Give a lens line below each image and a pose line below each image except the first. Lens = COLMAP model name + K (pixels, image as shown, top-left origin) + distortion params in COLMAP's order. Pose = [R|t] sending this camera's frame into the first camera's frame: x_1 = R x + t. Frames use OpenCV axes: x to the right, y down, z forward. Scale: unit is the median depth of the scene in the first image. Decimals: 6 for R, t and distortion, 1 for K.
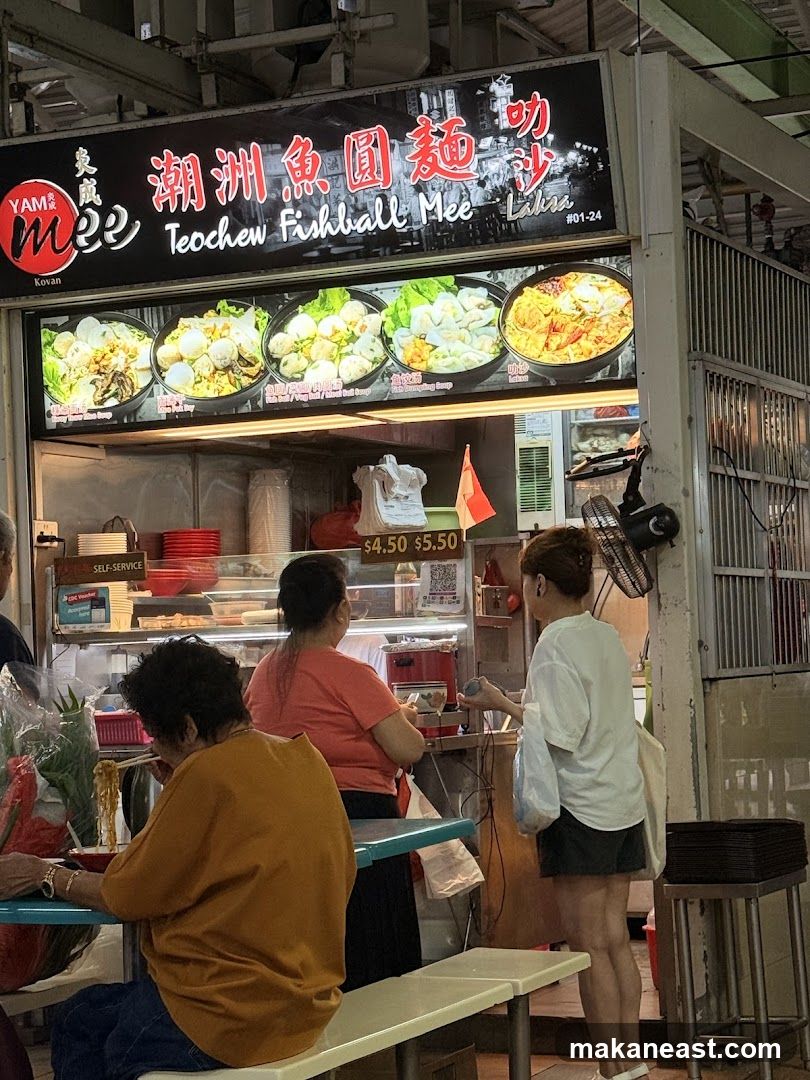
lens RADIAL K [[2403.5, 0, 495.5], [0, 2403.5, 567.8], [0, 0, 1]] dist [0.221811, -0.397398]
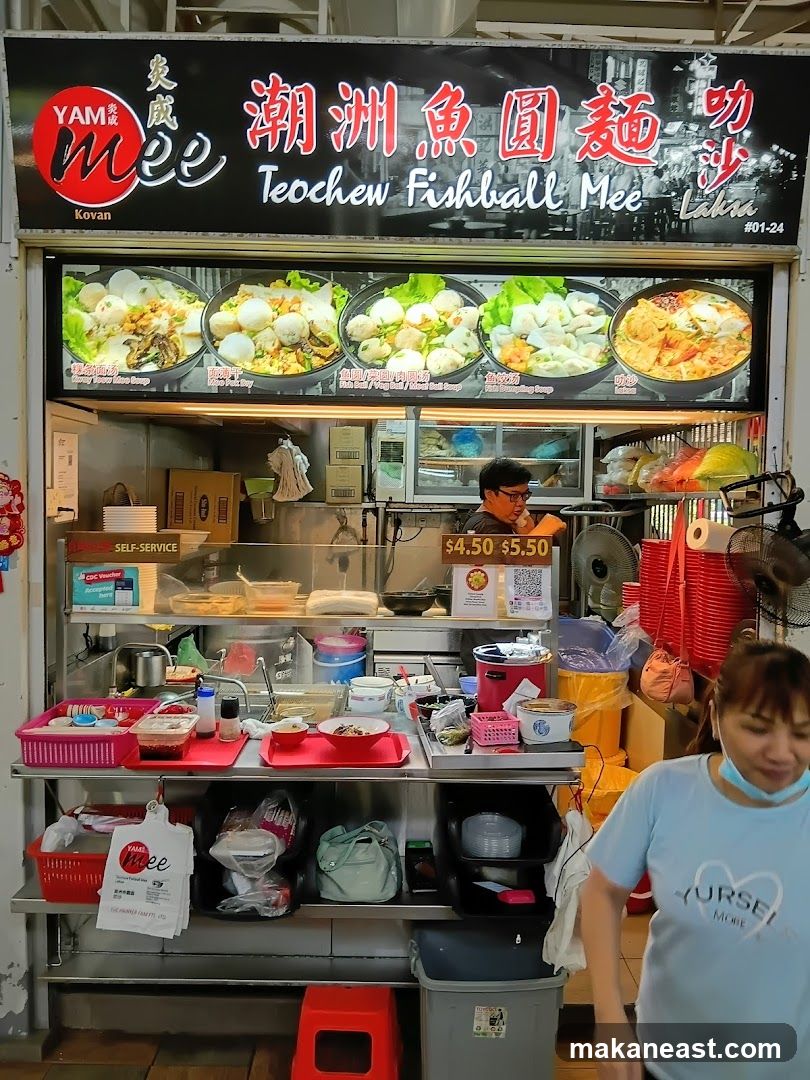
lens RADIAL K [[818.4, 0, 438.6], [0, 818.4, 539.6], [0, 0, 1]] dist [0.070035, -0.149935]
pose [[0.907403, 0.034791, 0.418818, -0.199490], [-0.068593, 0.995465, 0.065918, -0.033553], [-0.414626, -0.088542, 0.905674, 0.706874]]
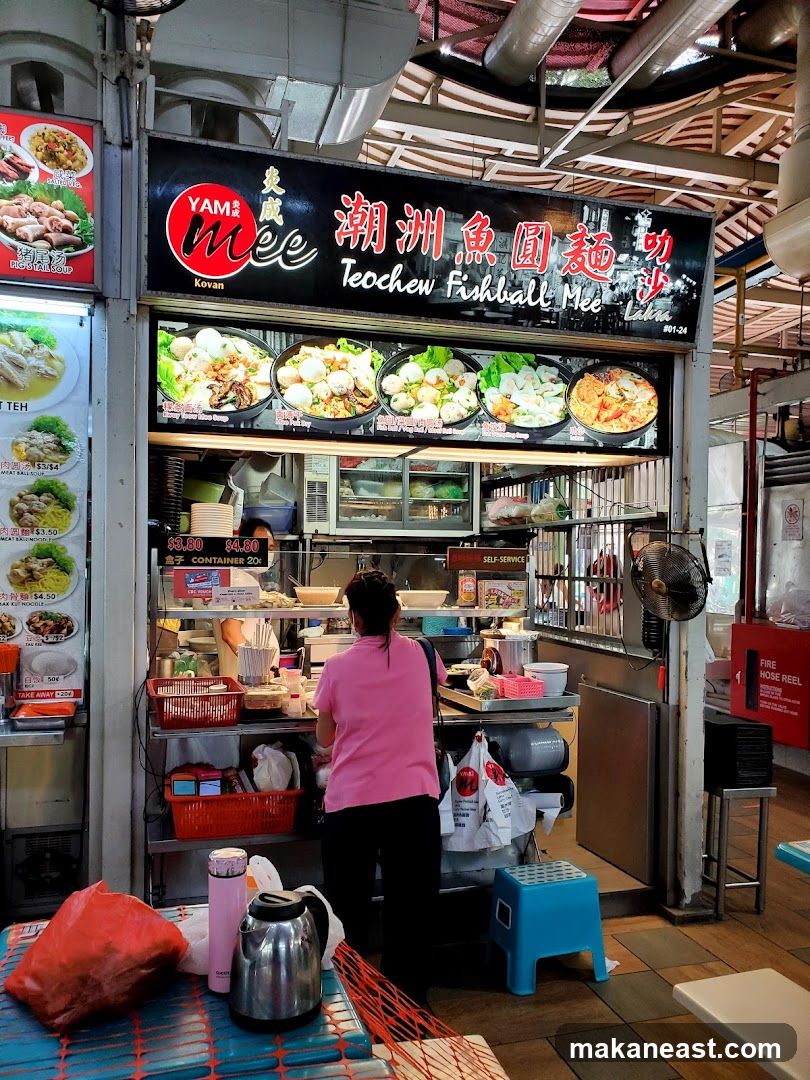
lens RADIAL K [[809.0, 0, 402.8], [0, 809.0, 552.1], [0, 0, 1]] dist [0.129738, -0.346869]
pose [[0.763356, 0.051612, 0.643913, -0.358213], [-0.062690, 0.998017, -0.005676, -0.004741], [-0.642929, -0.036035, 0.765077, 0.695477]]
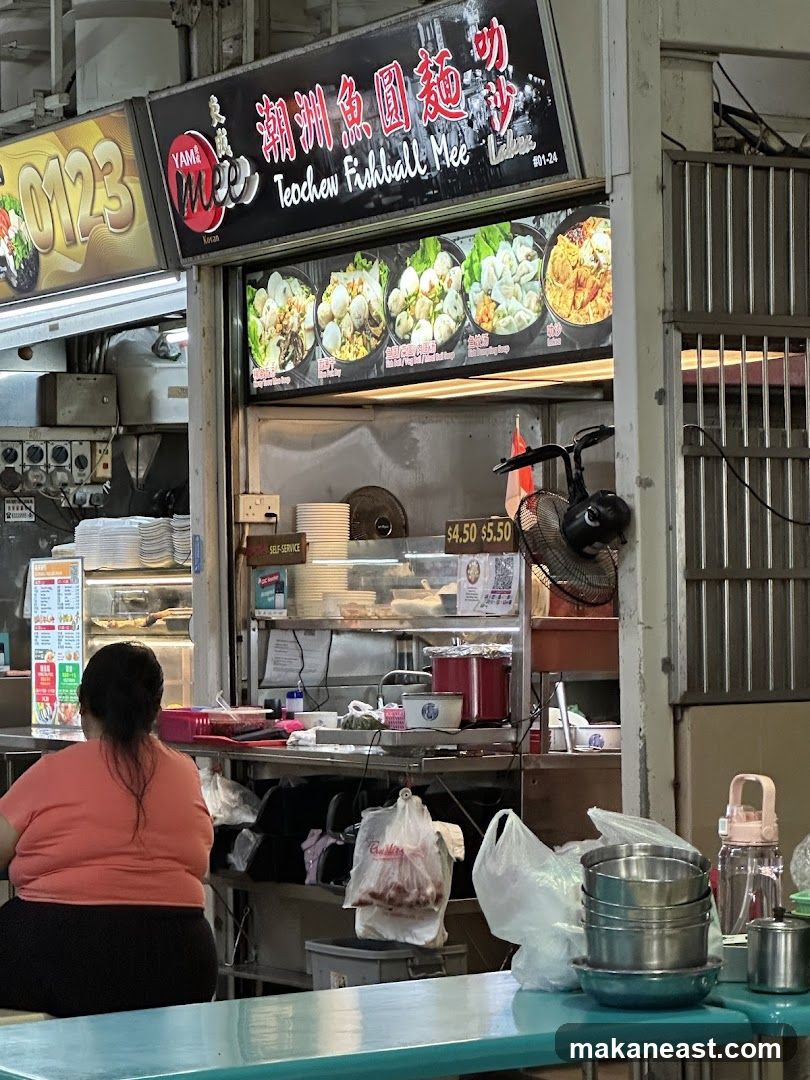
lens RADIAL K [[3459.4, 0, 405.0], [0, 3459.4, 540.0], [0, 0, 1]] dist [-0.256674, 15.891105]
pose [[0.801178, 0.015035, -0.598238, 0.689232], [0.006263, 0.999419, 0.033506, -0.049237], [0.598394, -0.030591, 0.800618, -0.011171]]
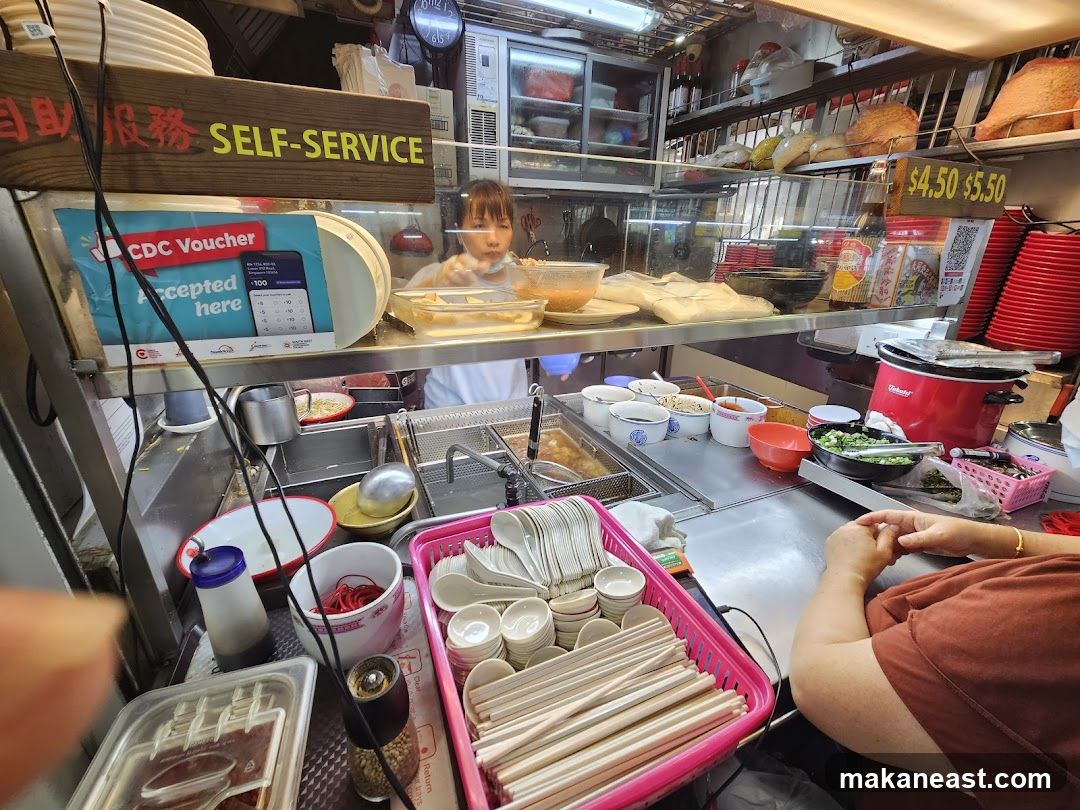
lens RADIAL K [[432.5, 0, 540.0], [0, 432.5, 405.0], [0, 0, 1]] dist [-0.004388, -0.000114]
pose [[0.697934, -0.221349, 0.681097, -0.193481], [-0.067466, 0.926486, 0.370232, 0.008219], [-0.712977, -0.304348, 0.631693, 0.993732]]
